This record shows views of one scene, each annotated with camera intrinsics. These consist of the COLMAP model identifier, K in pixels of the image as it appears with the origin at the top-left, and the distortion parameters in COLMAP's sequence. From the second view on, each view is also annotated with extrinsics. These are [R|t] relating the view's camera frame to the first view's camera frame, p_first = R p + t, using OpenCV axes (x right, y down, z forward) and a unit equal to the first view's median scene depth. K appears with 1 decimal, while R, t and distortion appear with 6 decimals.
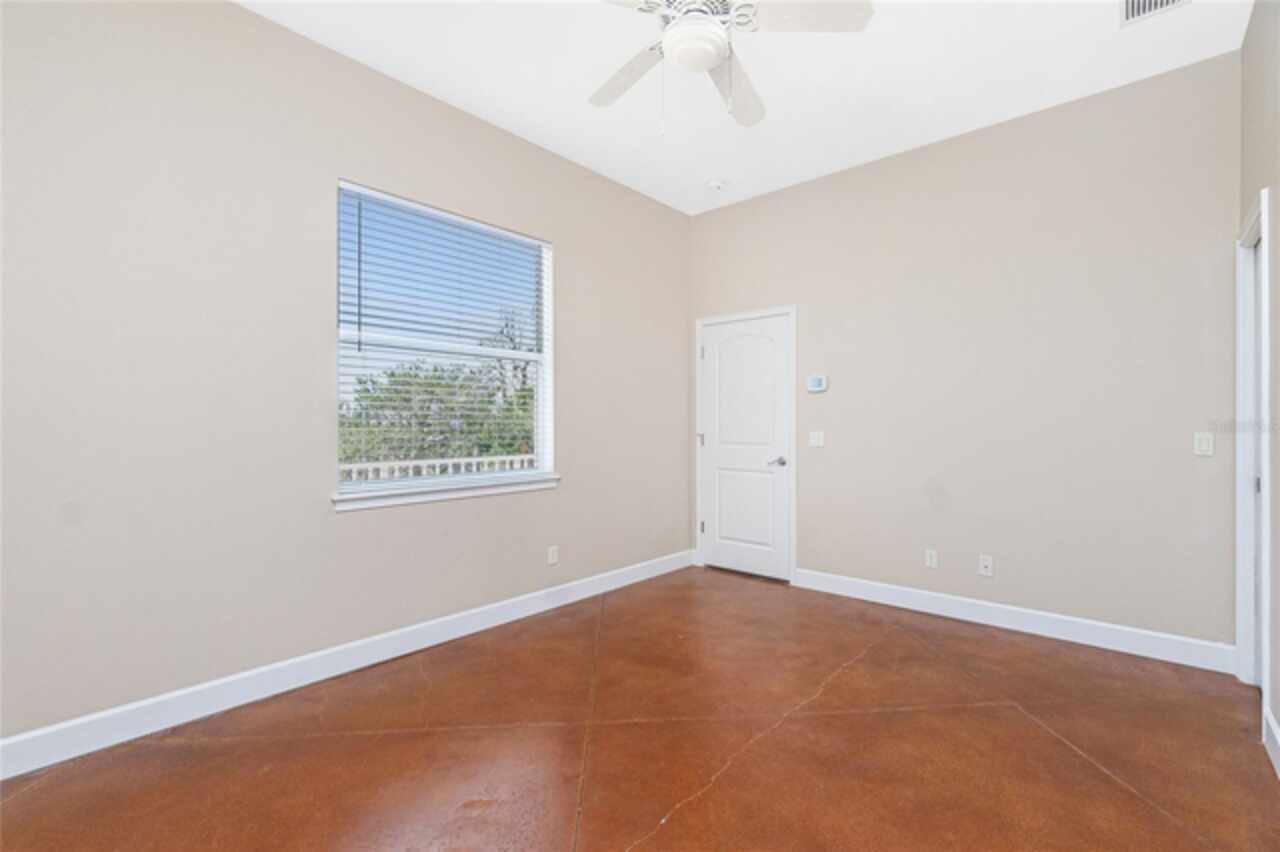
lens RADIAL K [[547.3, 0, 645.9], [0, 547.3, 423.6], [0, 0, 1]] dist [-0.025785, 0.009349]
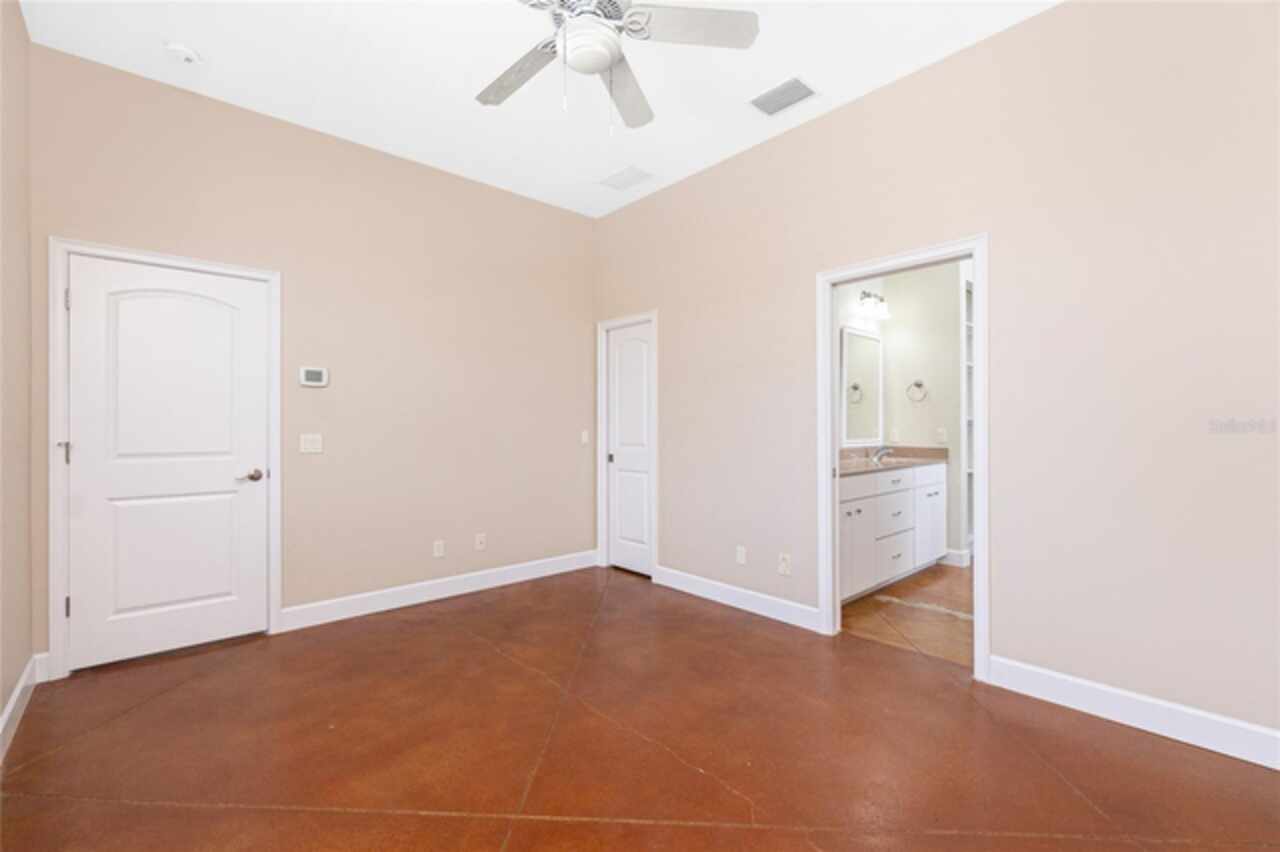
lens RADIAL K [[554.8, 0, 640.0], [0, 554.8, 426.0], [0, 0, 1]] dist [0.000872, 0.000184]
pose [[0.122587, 0.004209, 0.992449, -0.474719], [-0.003230, 0.999987, -0.003842, 0.002181], [-0.992453, -0.002735, 0.122599, 0.404009]]
